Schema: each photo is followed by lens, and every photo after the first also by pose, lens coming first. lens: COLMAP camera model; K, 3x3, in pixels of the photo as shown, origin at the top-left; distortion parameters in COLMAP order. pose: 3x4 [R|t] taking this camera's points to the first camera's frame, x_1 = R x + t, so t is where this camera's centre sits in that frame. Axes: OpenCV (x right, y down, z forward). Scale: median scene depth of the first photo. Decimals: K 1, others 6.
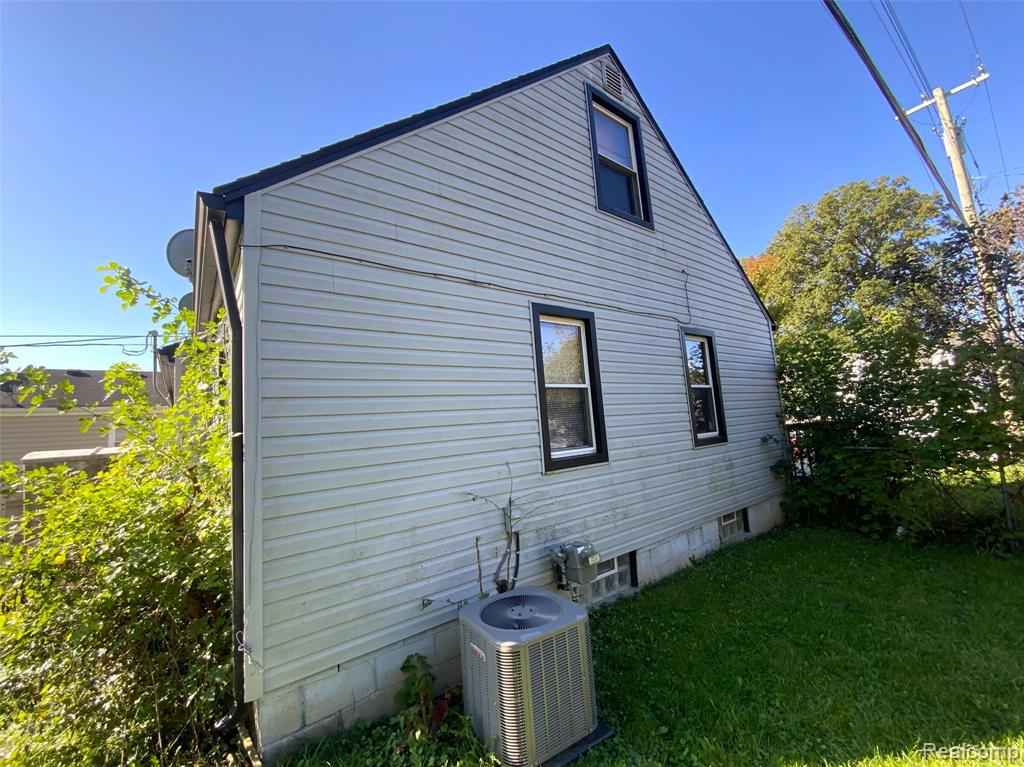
lens RADIAL K [[423.2, 0, 512.0], [0, 423.2, 383.5], [0, 0, 1]] dist [0.019189, -0.018472]
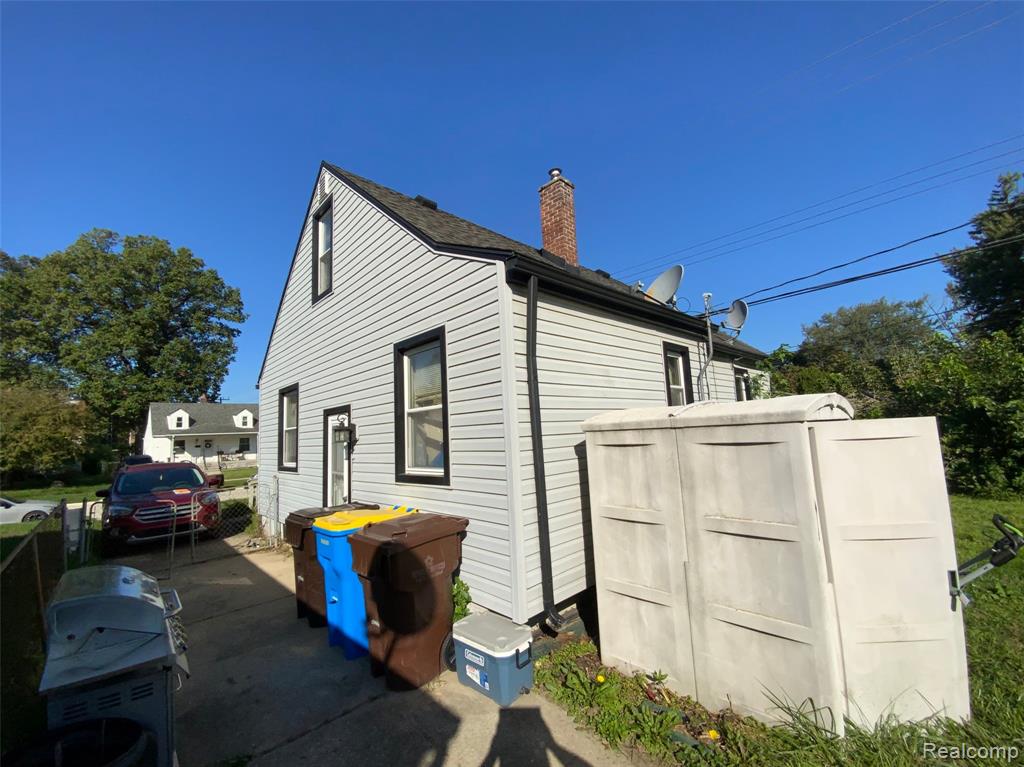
lens RADIAL K [[423.2, 0, 512.0], [0, 423.2, 383.5], [0, 0, 1]] dist [0.019189, -0.018472]
pose [[0.098251, -0.054824, -0.993650, 1.452319], [0.147338, 0.988279, -0.039959, 0.018153], [0.984194, -0.142477, 0.105177, 1.311332]]
